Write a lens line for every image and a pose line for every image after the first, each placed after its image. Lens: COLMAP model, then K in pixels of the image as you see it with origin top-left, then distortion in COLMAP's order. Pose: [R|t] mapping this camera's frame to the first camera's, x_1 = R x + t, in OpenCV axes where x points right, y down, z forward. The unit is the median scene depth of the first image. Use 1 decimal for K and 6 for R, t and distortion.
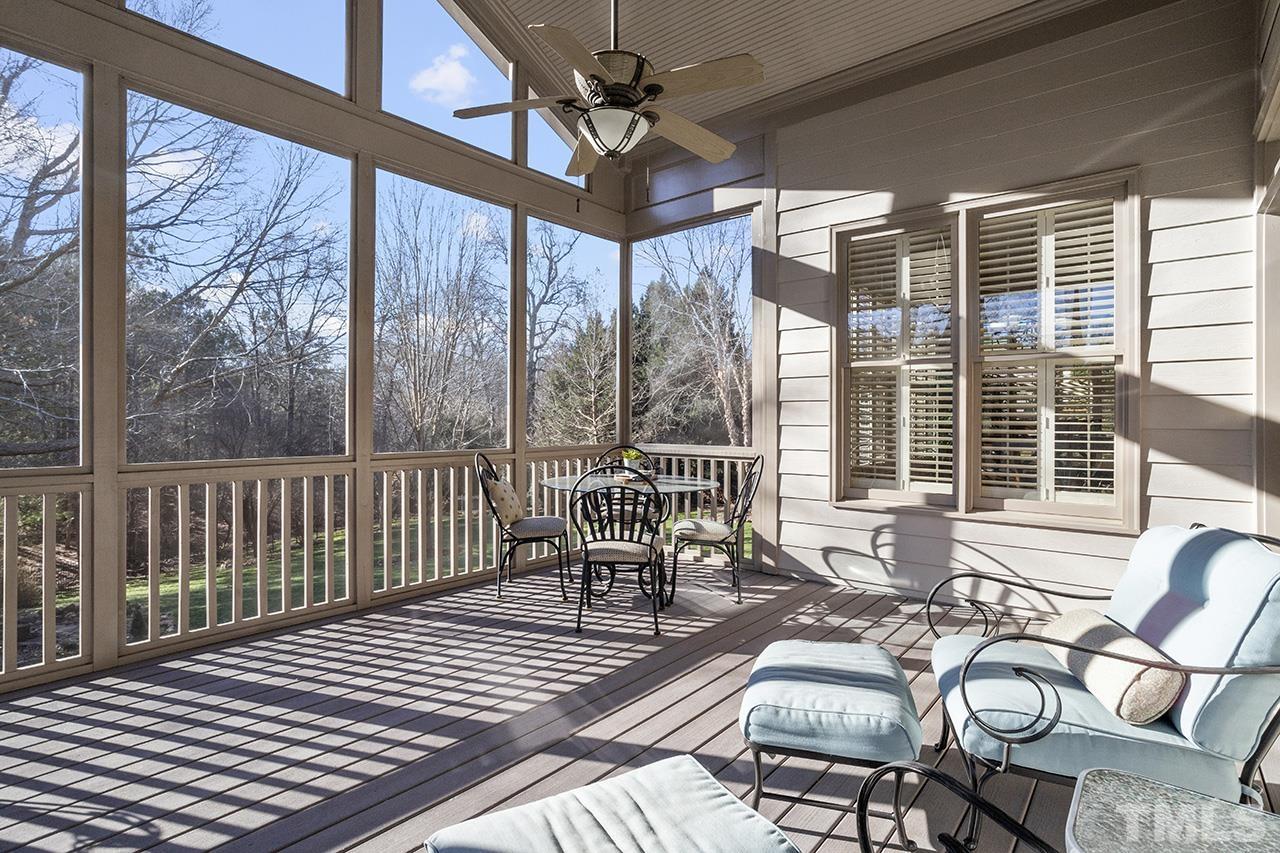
lens RADIAL K [[623.1, 0, 640.0], [0, 623.1, 426.5], [0, 0, 1]] dist [-0.001205, 0.018815]
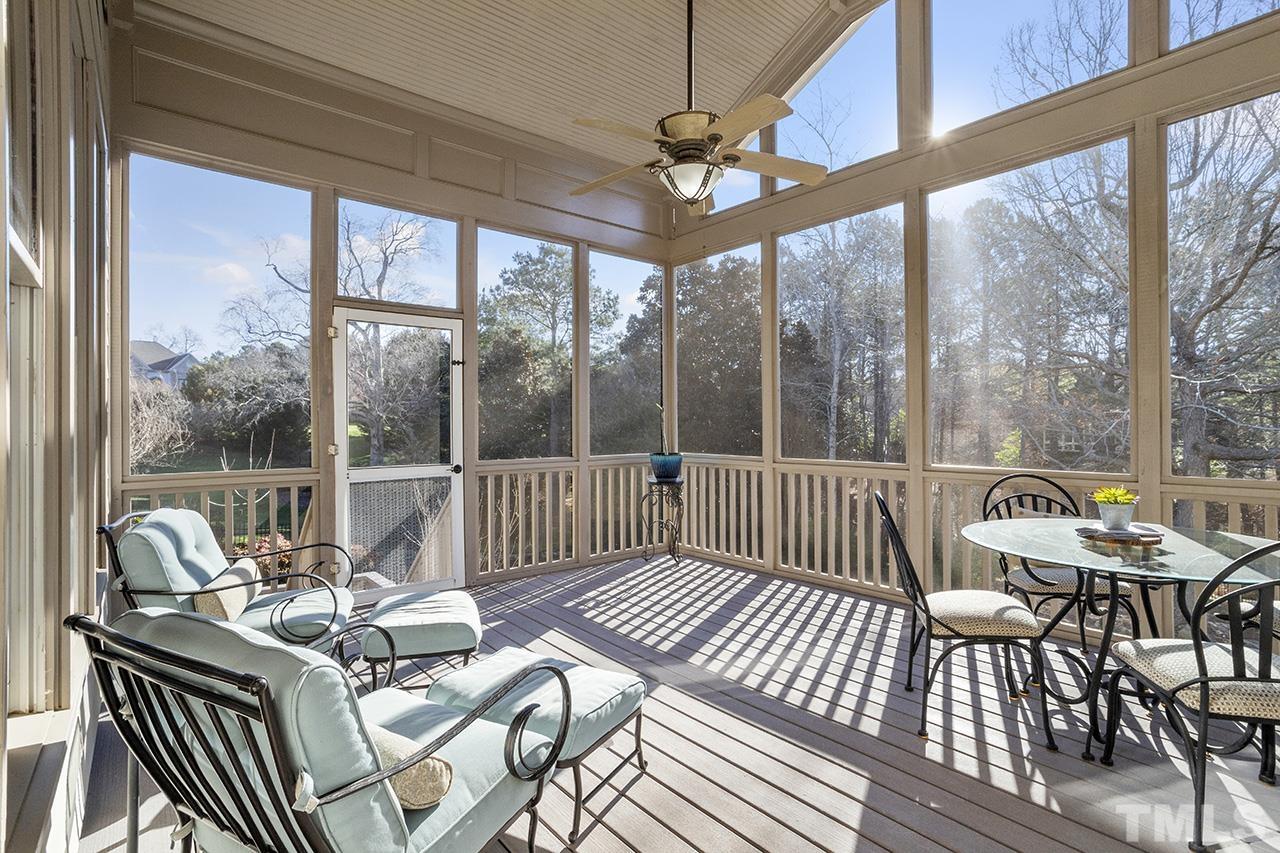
lens RADIAL K [[623.1, 0, 640.0], [0, 623.1, 426.5], [0, 0, 1]] dist [-0.001205, 0.018815]
pose [[-0.187913, -0.016122, -0.982053, 0.948760], [-0.003138, 0.999870, -0.015814, 0.008192], [0.982181, 0.000110, -0.187940, 1.018318]]
